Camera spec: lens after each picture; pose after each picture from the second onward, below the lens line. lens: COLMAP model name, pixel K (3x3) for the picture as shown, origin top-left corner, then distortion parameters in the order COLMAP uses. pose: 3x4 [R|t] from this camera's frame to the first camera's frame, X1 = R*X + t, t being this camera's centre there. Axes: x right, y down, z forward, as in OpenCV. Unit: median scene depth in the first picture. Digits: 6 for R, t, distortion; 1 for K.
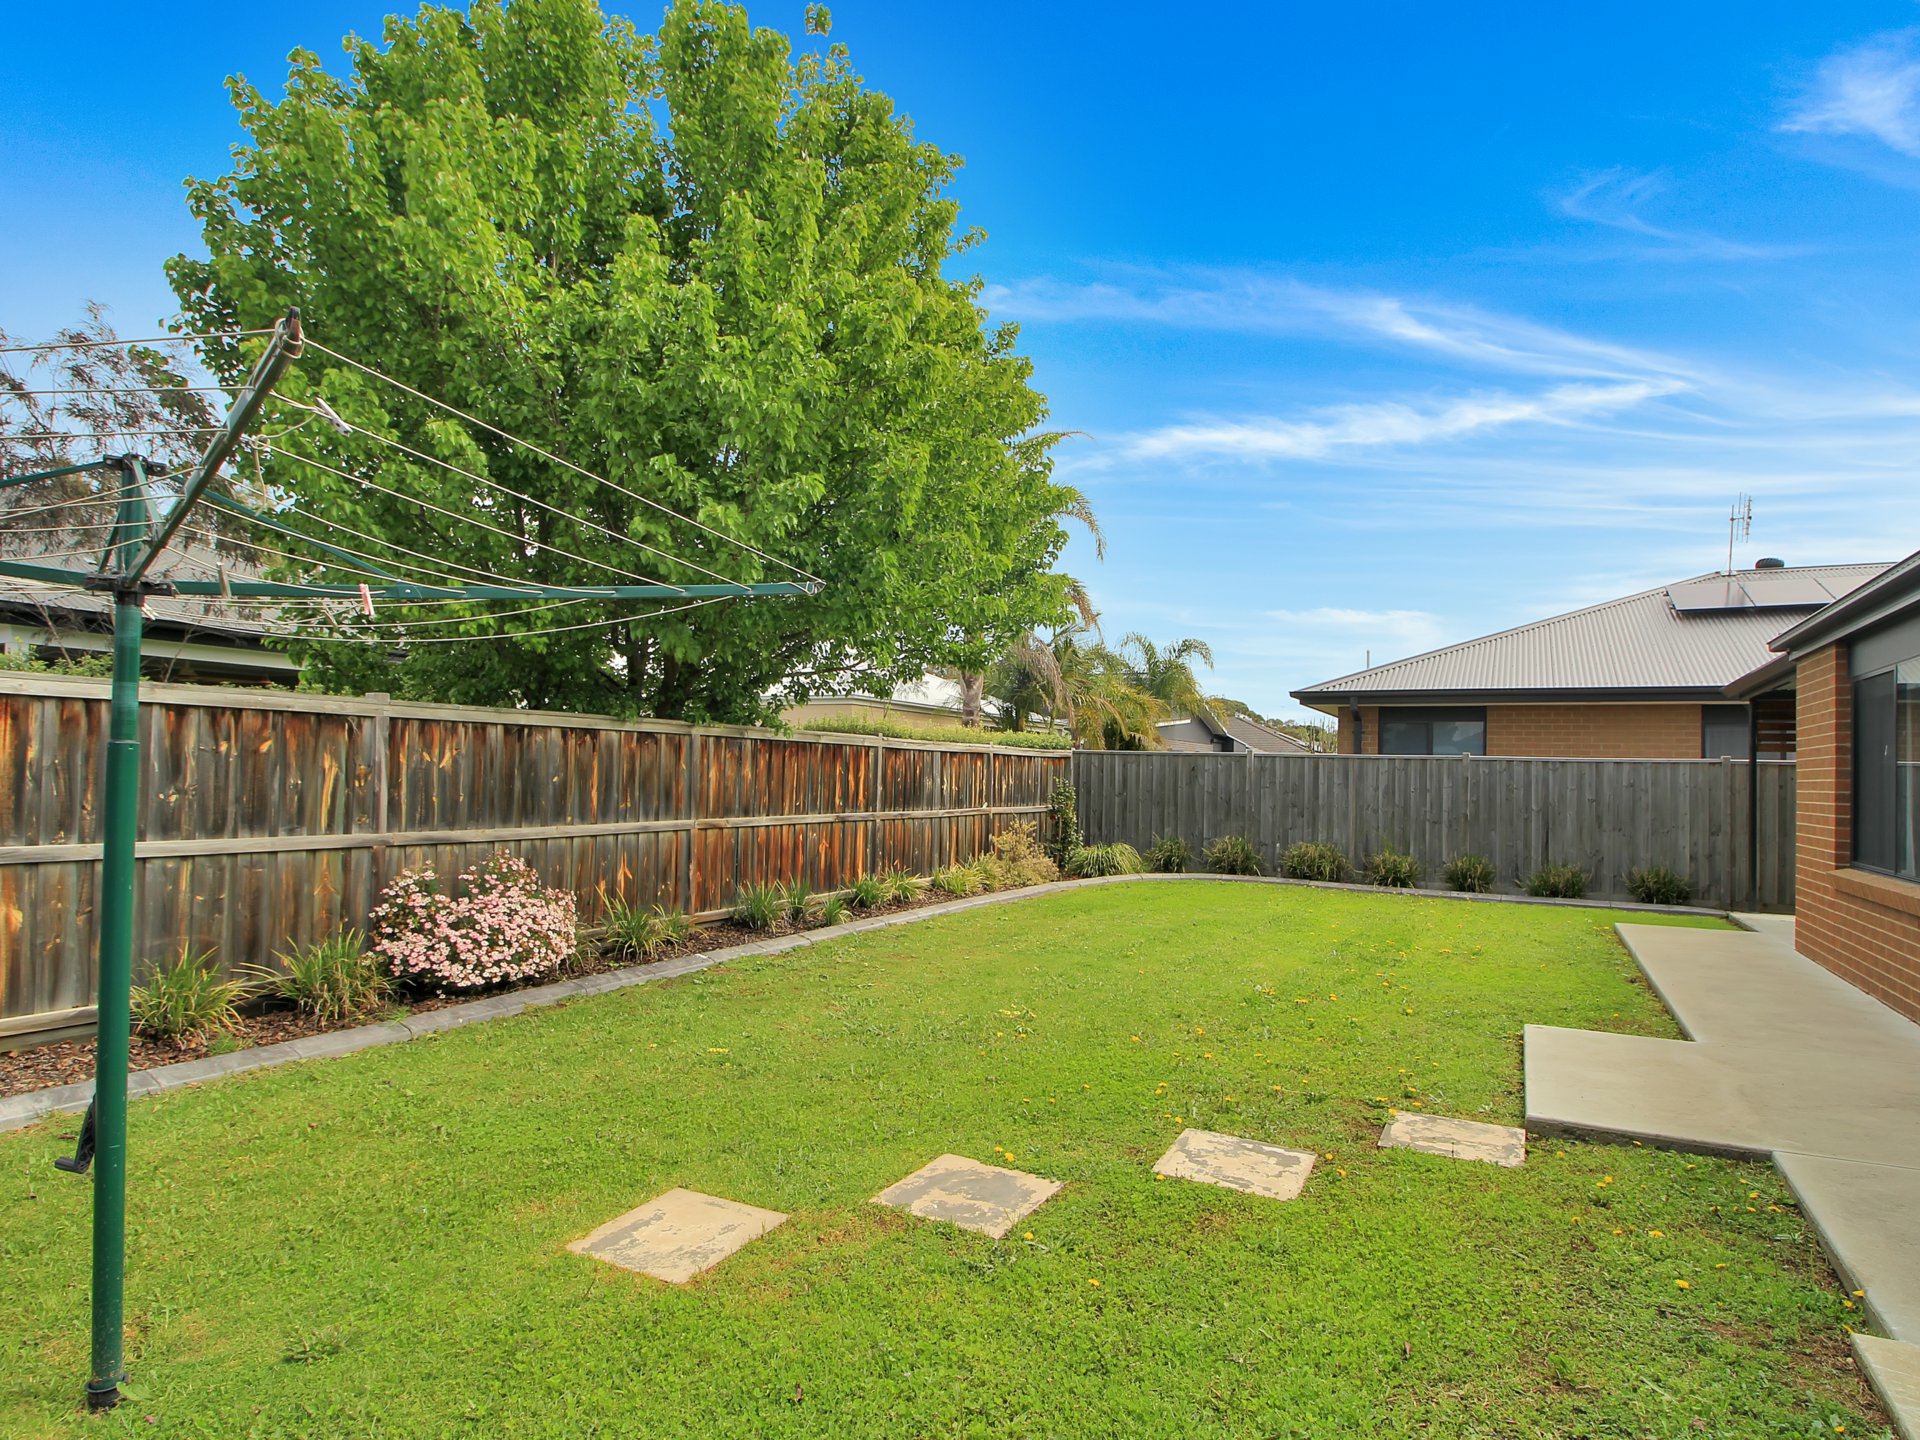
lens RADIAL K [[1021.5, 0, 970.8], [0, 1021.5, 726.8], [0, 0, 1]] dist [0.000604, 0.000369]
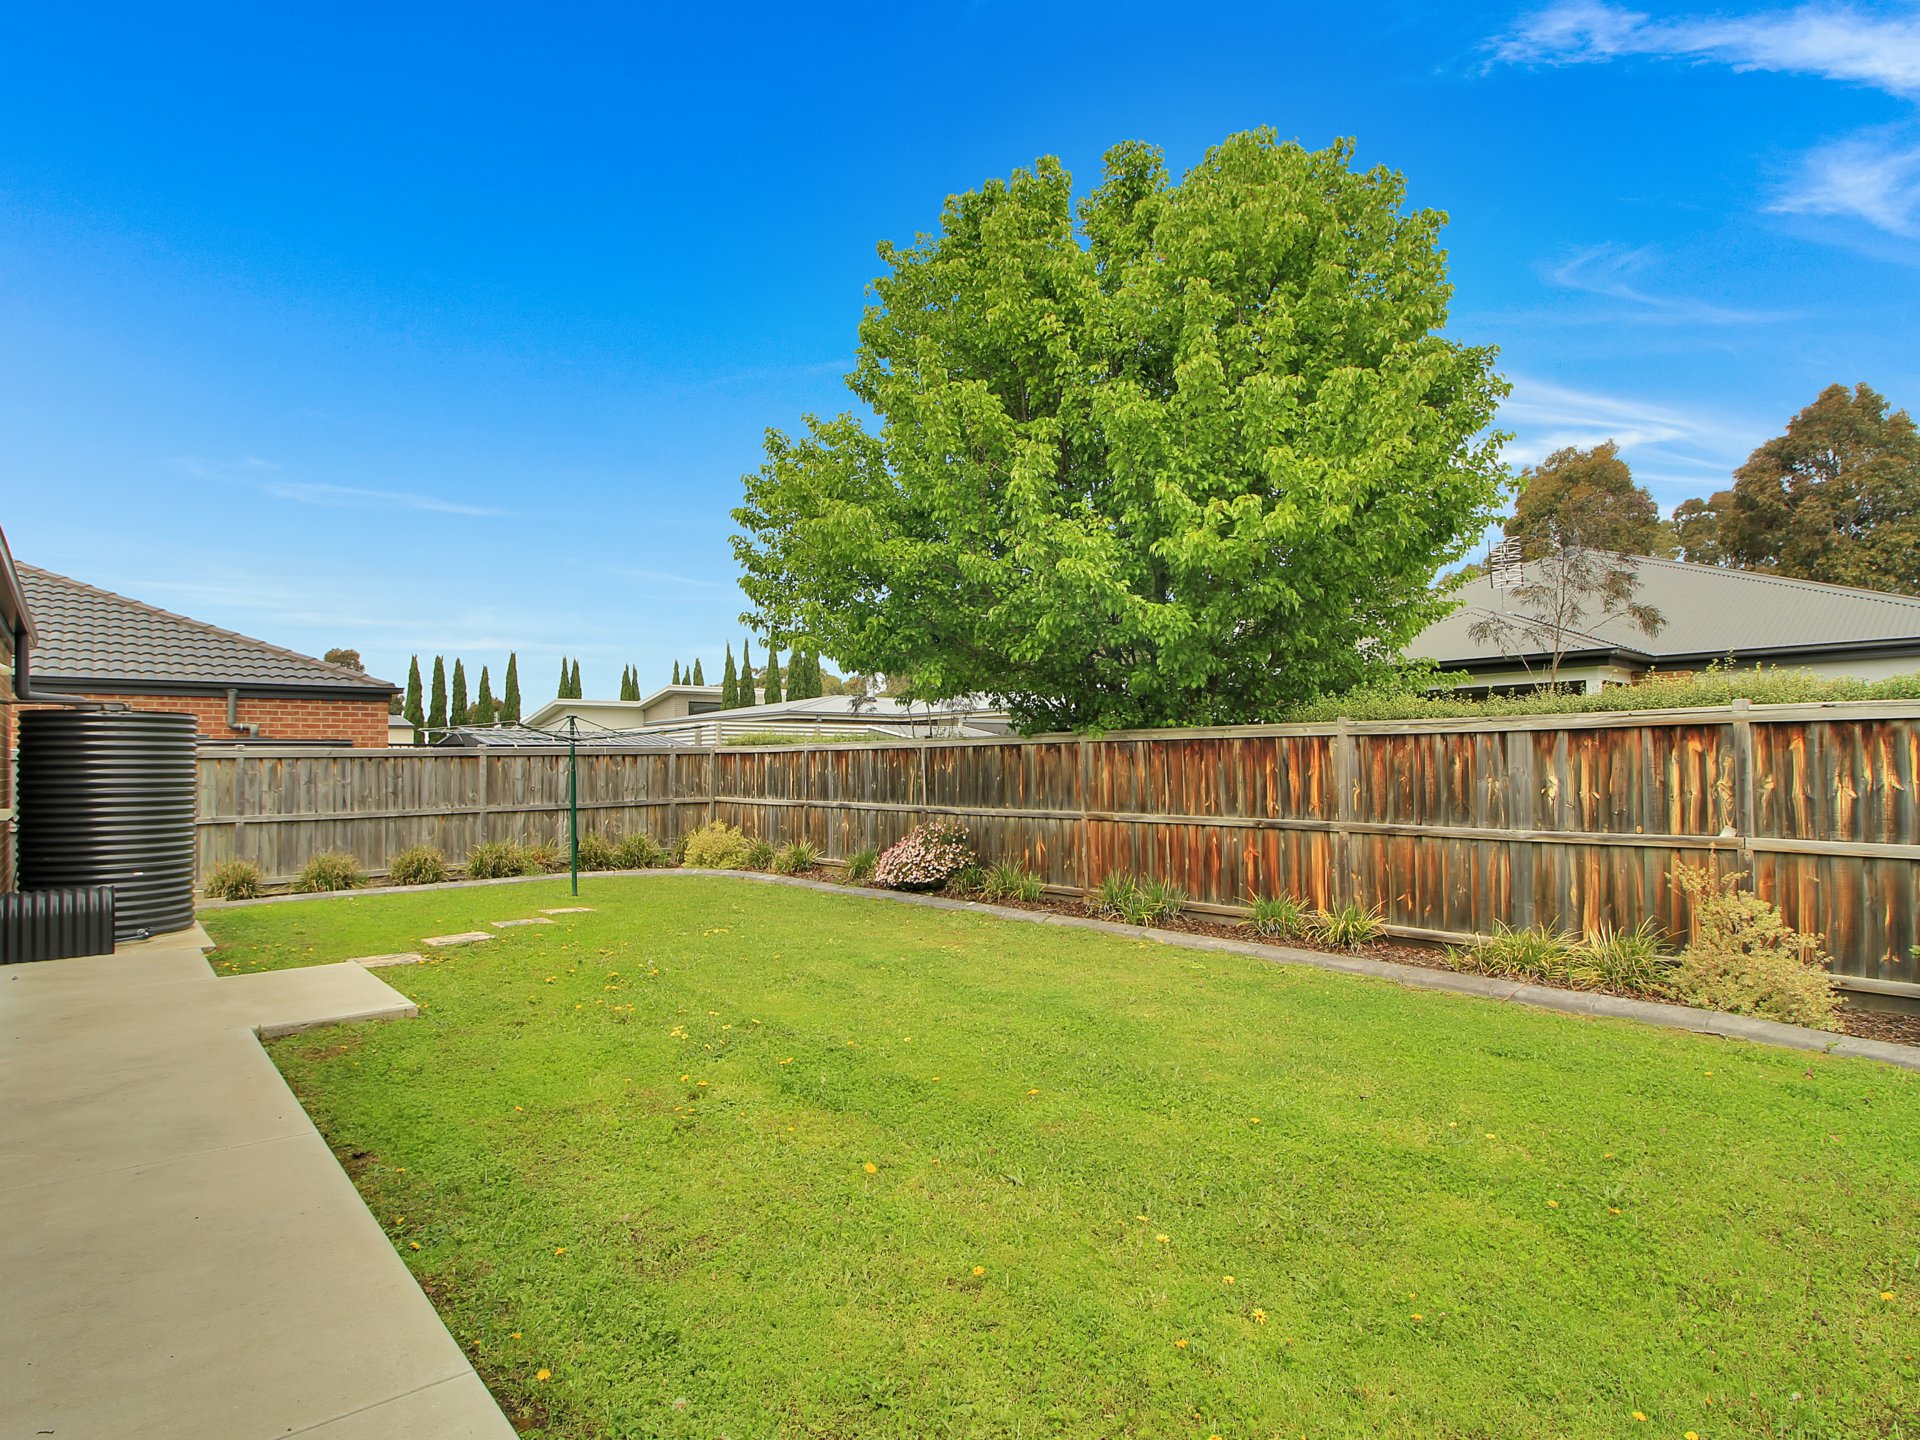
lens RADIAL K [[1021.5, 0, 970.8], [0, 1021.5, 726.8], [0, 0, 1]] dist [0.000604, 0.000369]
pose [[-0.352302, -0.046346, -0.934738, 0.882002], [0.049816, 0.996429, -0.068180, 0.063567], [0.934560, -0.070585, -0.348735, 1.244807]]
